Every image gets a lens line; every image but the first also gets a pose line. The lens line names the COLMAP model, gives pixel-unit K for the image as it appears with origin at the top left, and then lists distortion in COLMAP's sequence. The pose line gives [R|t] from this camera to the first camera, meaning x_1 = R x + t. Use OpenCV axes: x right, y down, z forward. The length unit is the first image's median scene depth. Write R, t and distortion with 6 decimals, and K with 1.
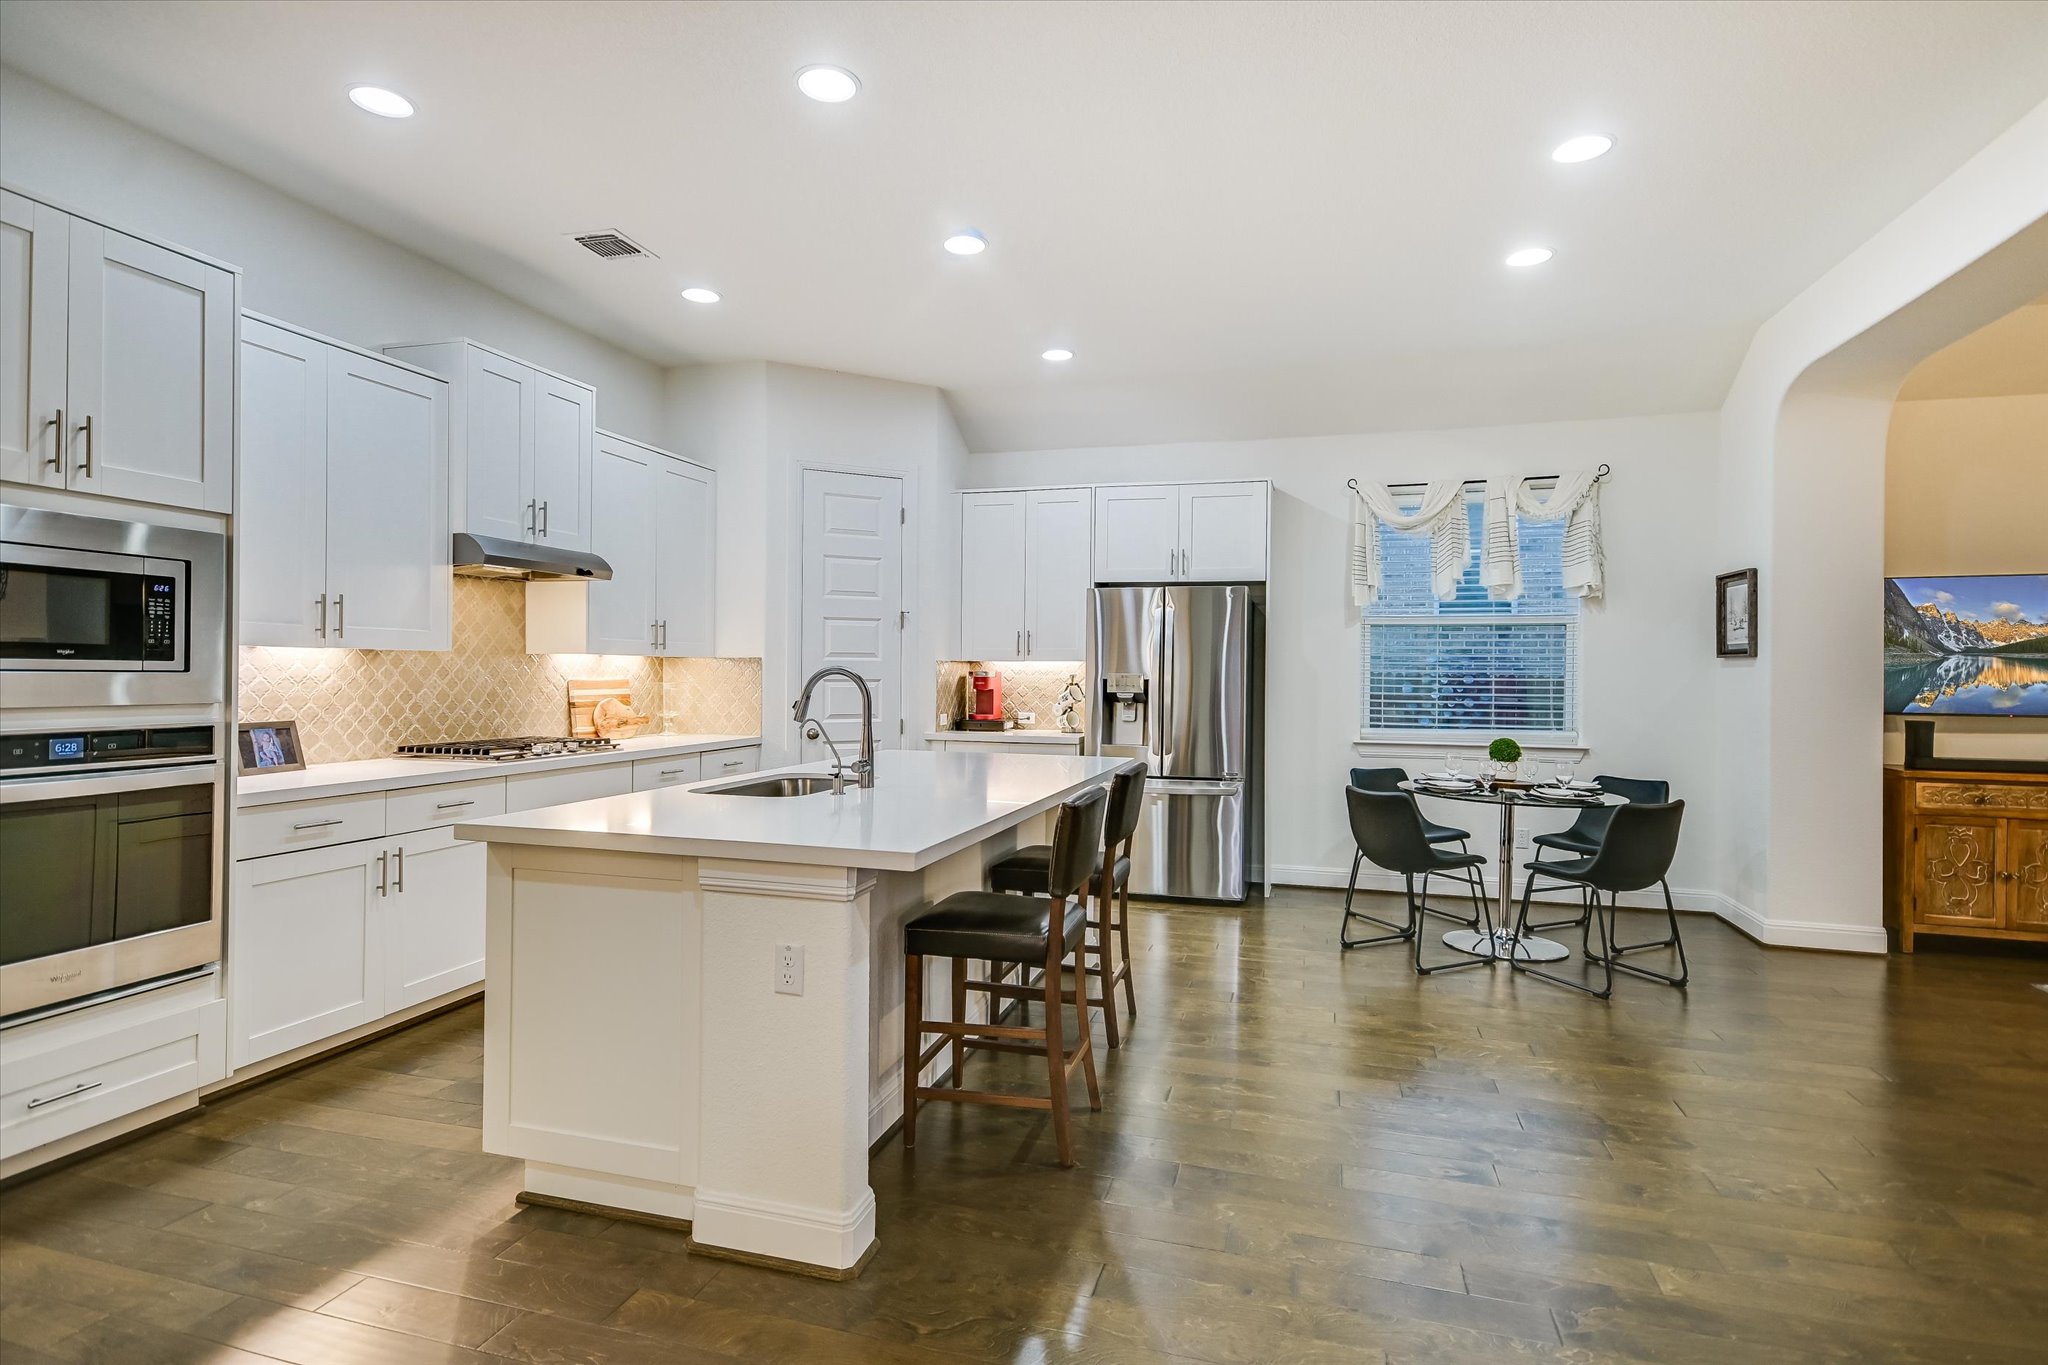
lens RADIAL K [[1031.8, 0, 1025.7], [0, 1031.8, 678.9], [0, 0, 1]] dist [0.002117, -0.000066]
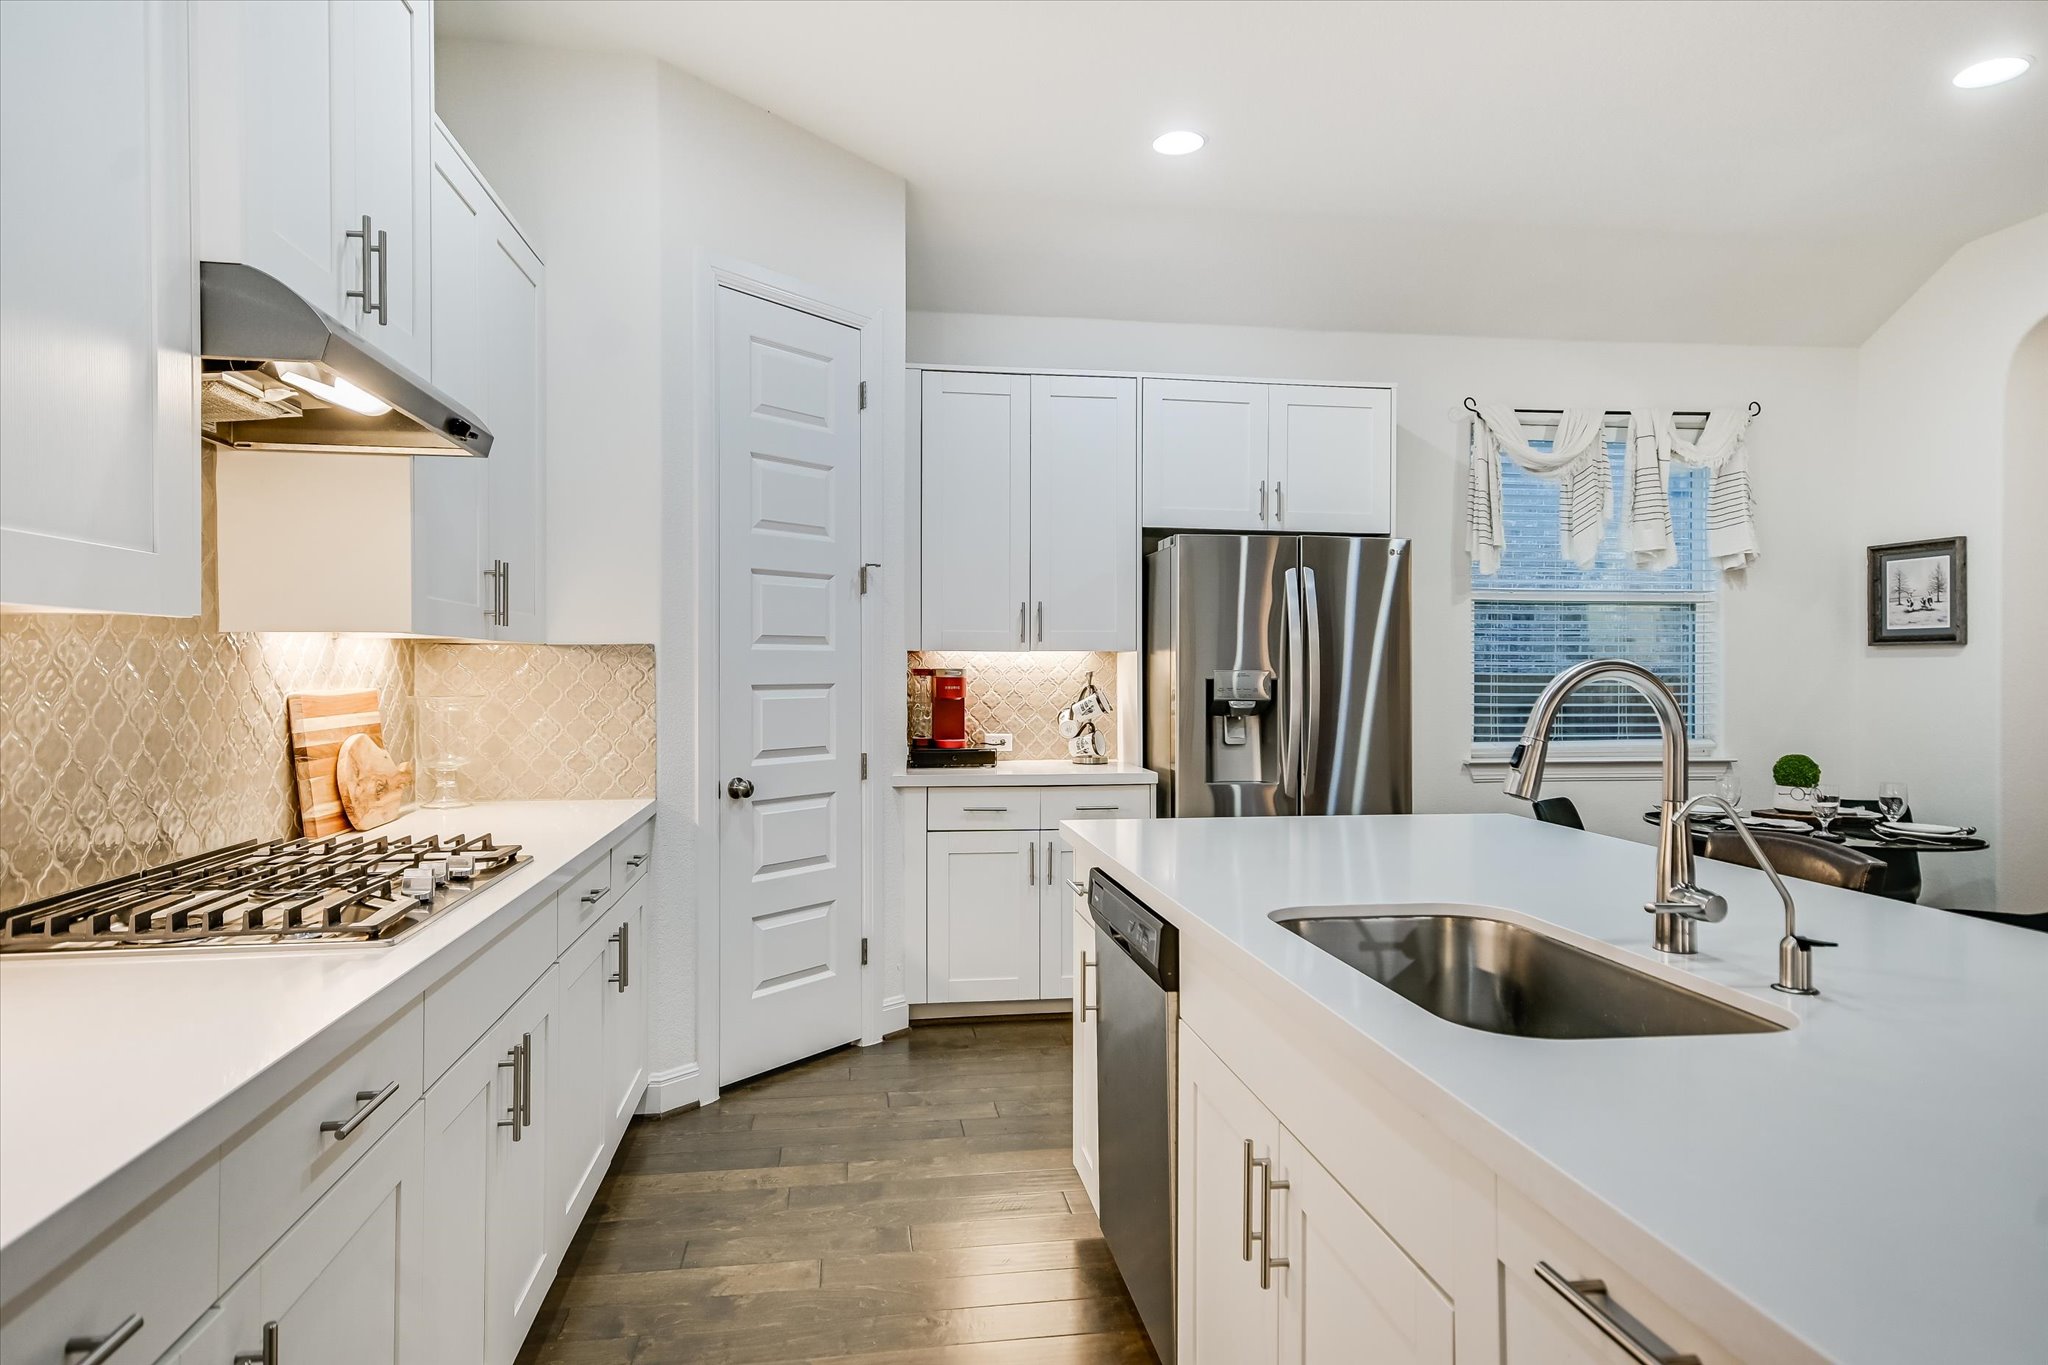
lens RADIAL K [[1199.3, 0, 1019.9], [0, 1199.3, 679.8], [0, 0, 1]] dist [-0.010132, -0.000014]
pose [[0.913932, -0.010692, 0.405726, -0.319582], [0.008816, 0.999940, 0.006493, -0.005207], [-0.405771, -0.002358, 0.913972, 0.373998]]
